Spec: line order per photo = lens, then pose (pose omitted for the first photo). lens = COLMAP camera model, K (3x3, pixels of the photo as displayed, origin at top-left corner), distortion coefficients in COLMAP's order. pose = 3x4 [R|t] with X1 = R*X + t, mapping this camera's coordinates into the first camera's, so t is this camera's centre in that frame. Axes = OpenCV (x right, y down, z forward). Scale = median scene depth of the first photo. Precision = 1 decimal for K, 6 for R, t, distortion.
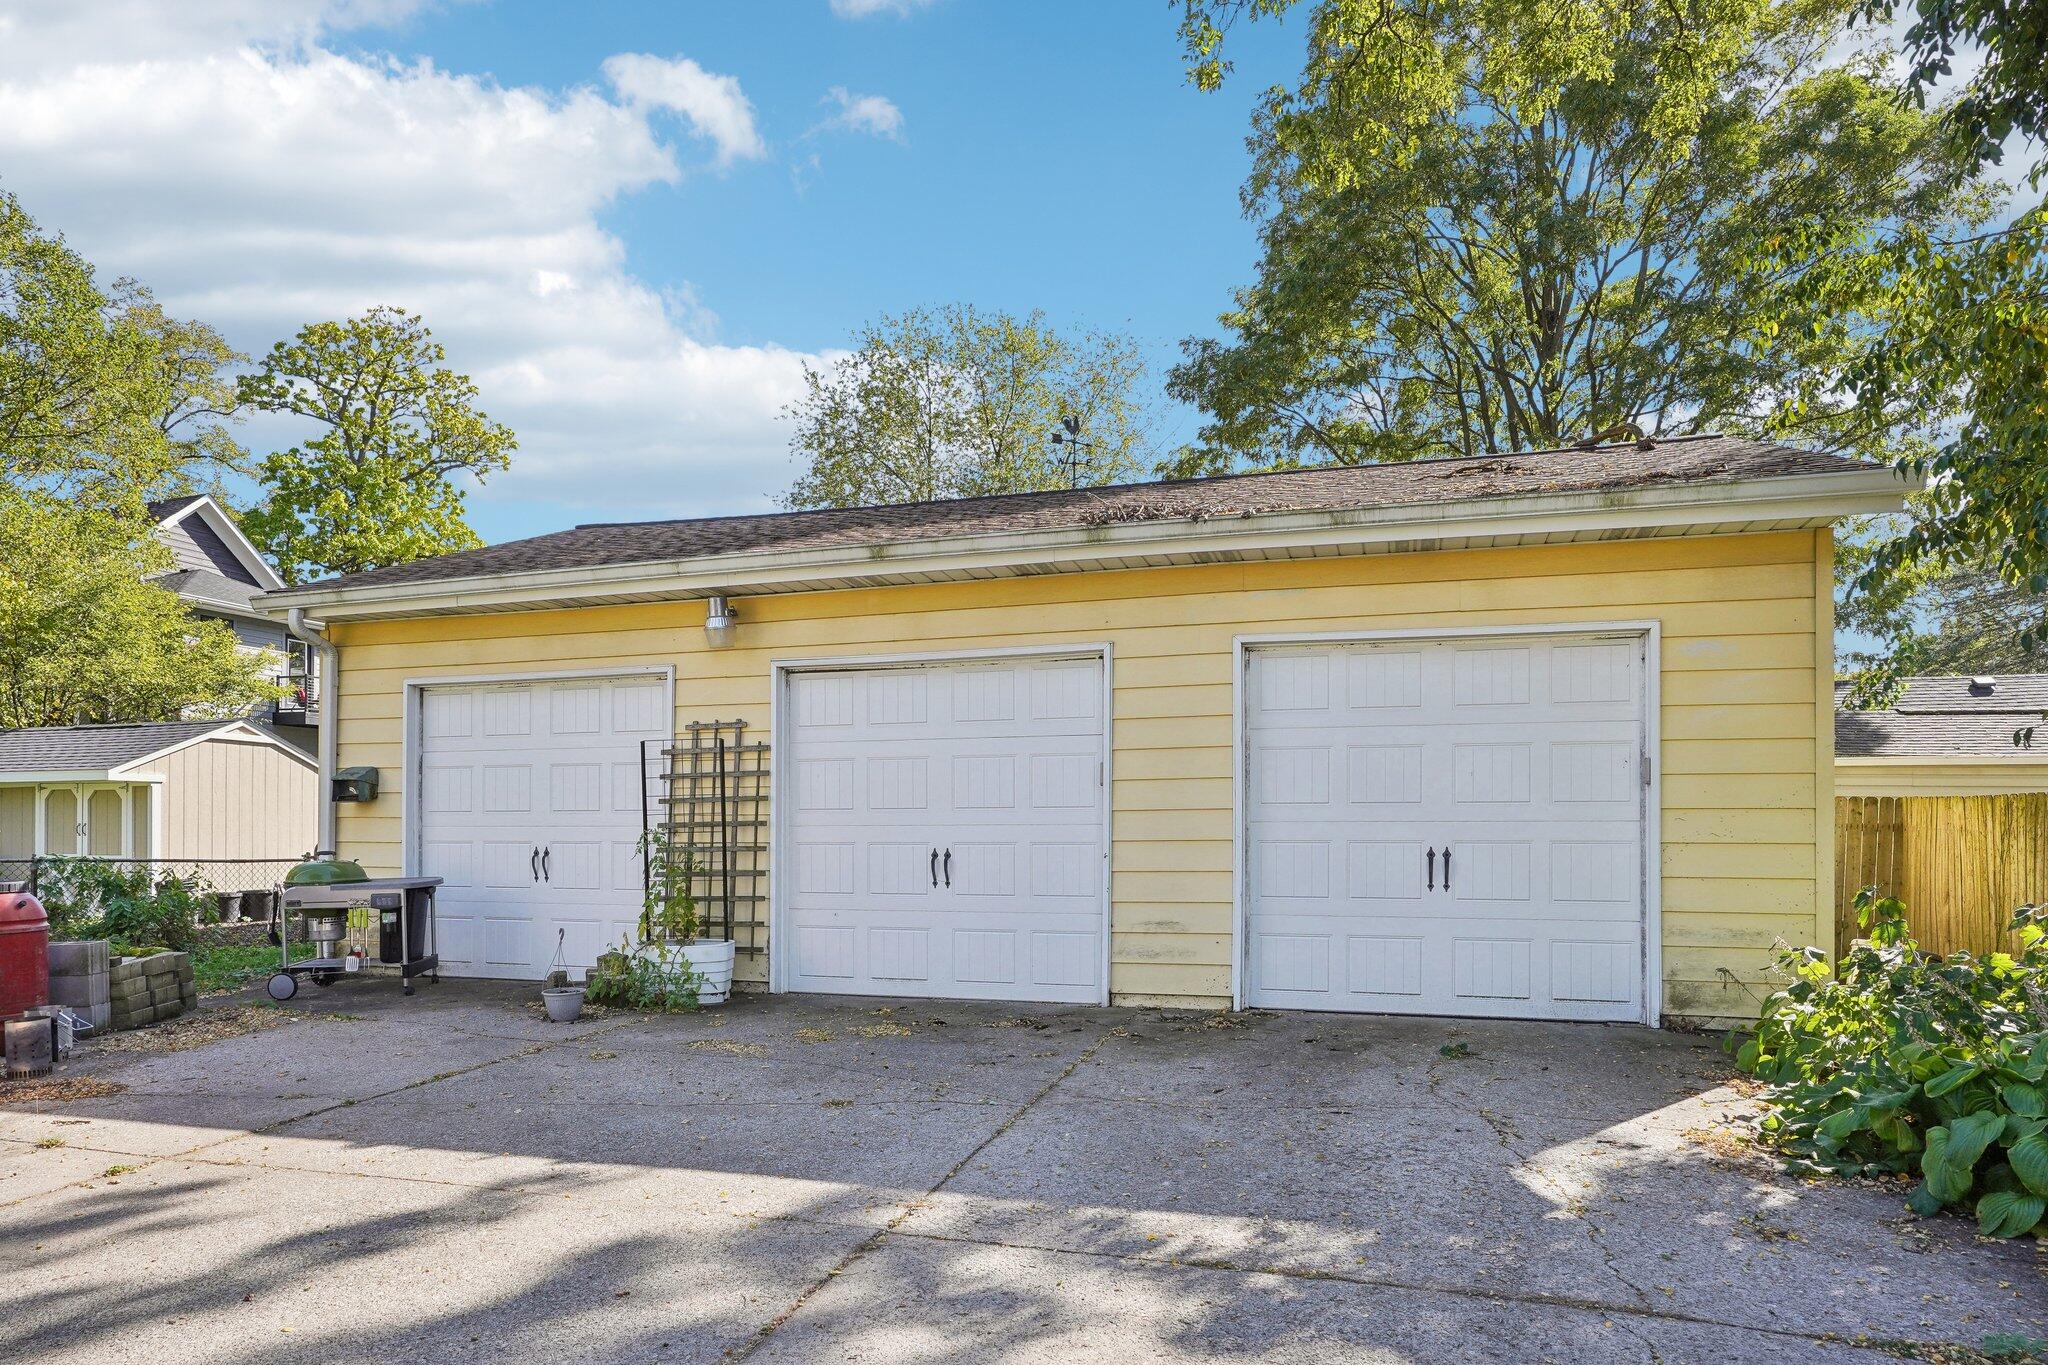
lens RADIAL K [[1291.3, 0, 1027.4], [0, 1291.3, 716.5], [0, 0, 1]] dist [-0.046449, 0.001428]
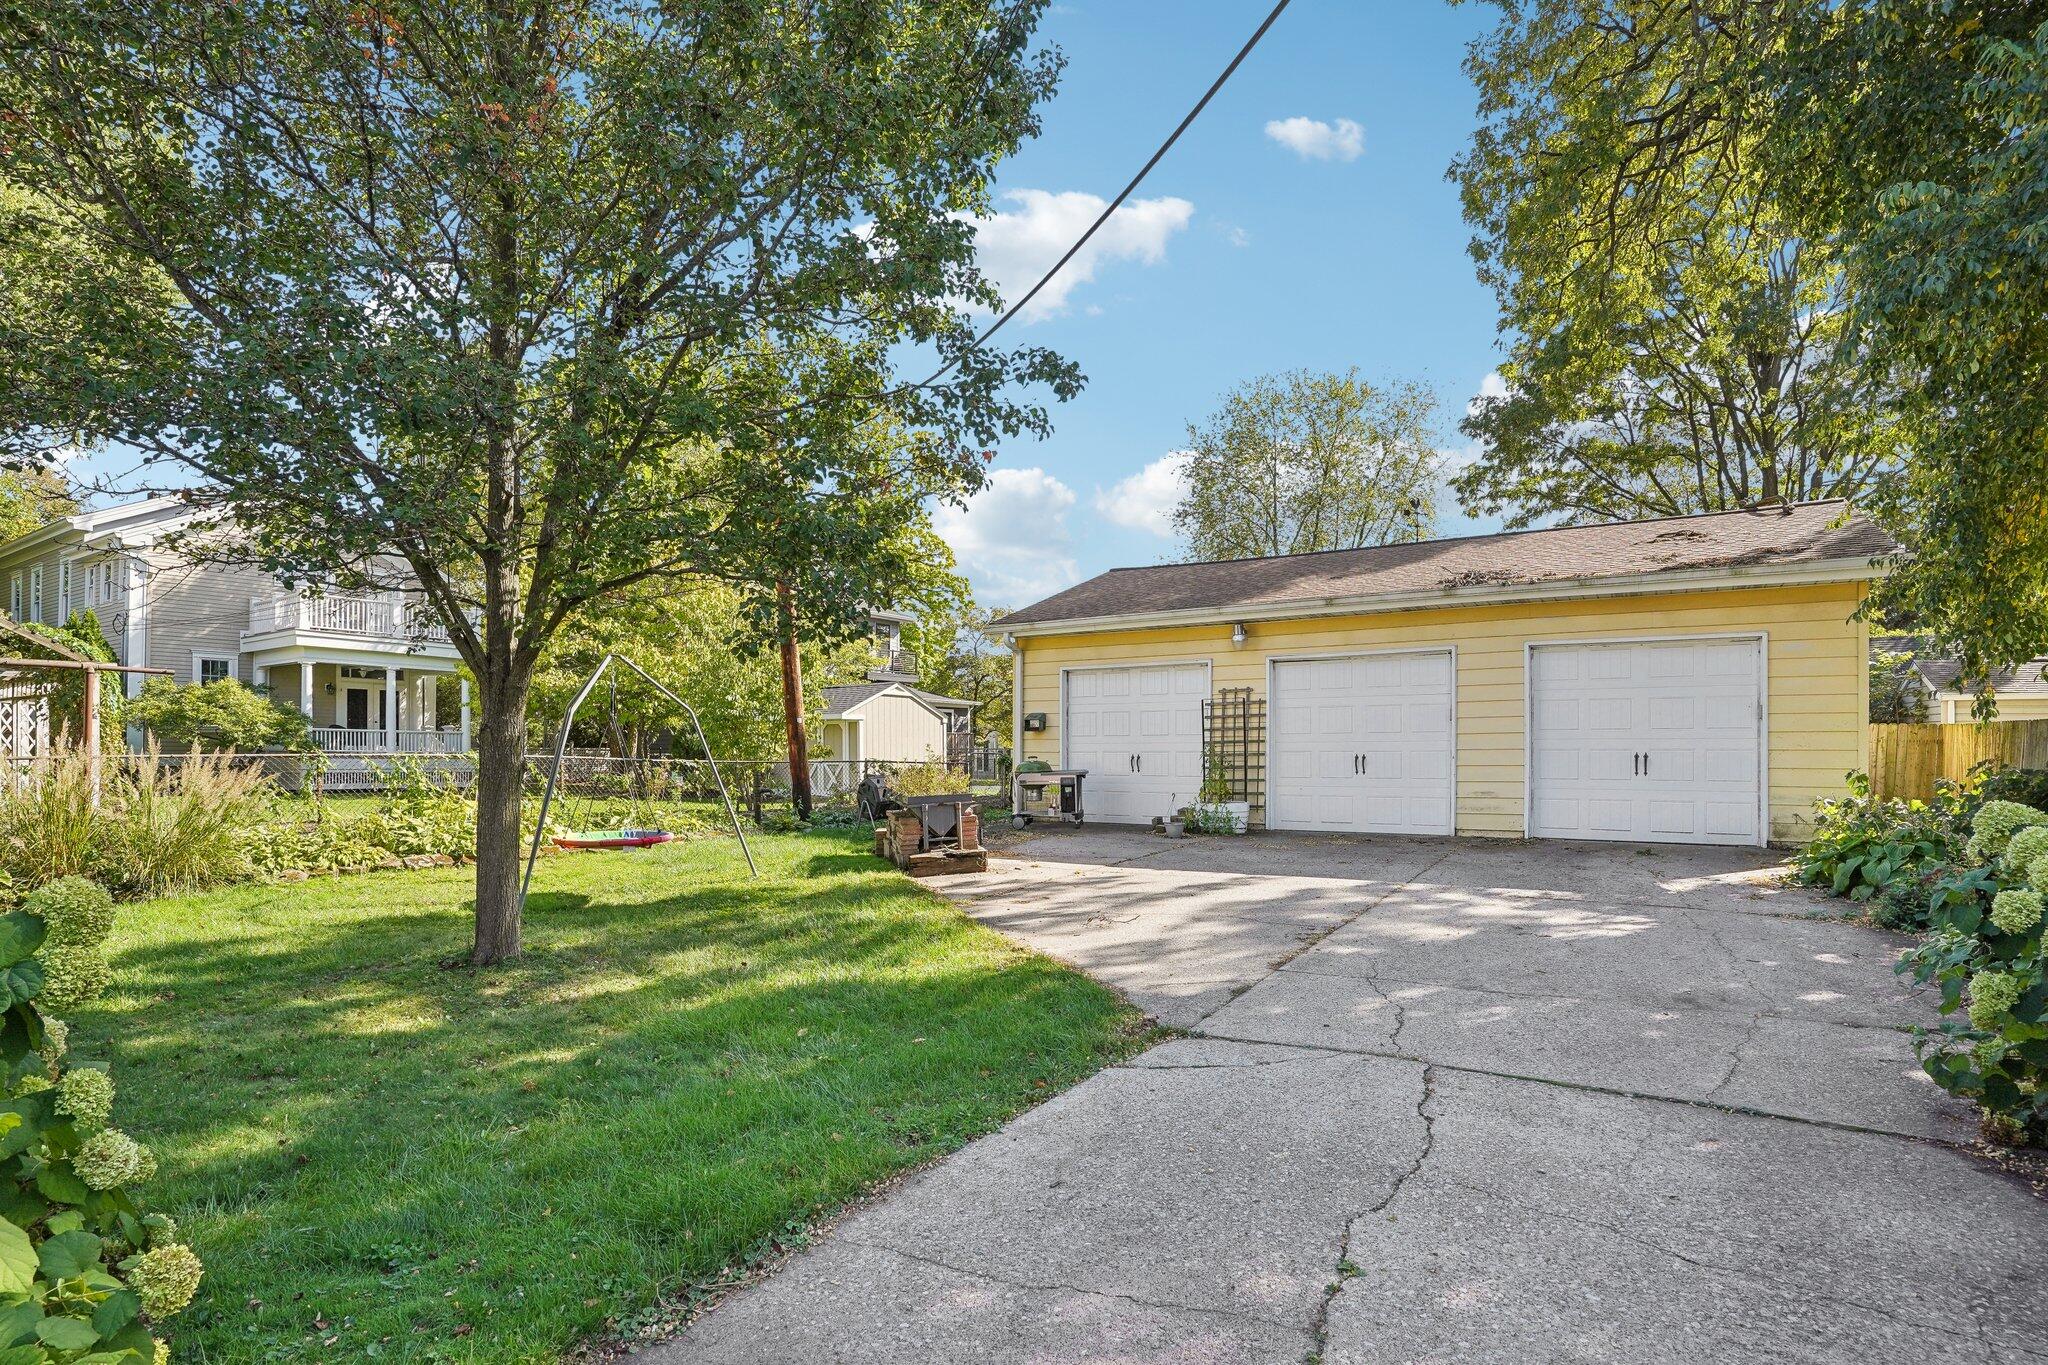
lens RADIAL K [[1072.0, 0, 1013.2], [0, 1072.0, 699.7], [0, 0, 1]] dist [-0.085233, 0.041386]
pose [[0.961700, -0.011777, -0.273852, -0.125379], [0.023276, 0.998977, 0.038780, -0.048851], [0.273115, -0.043669, 0.960990, -0.624043]]
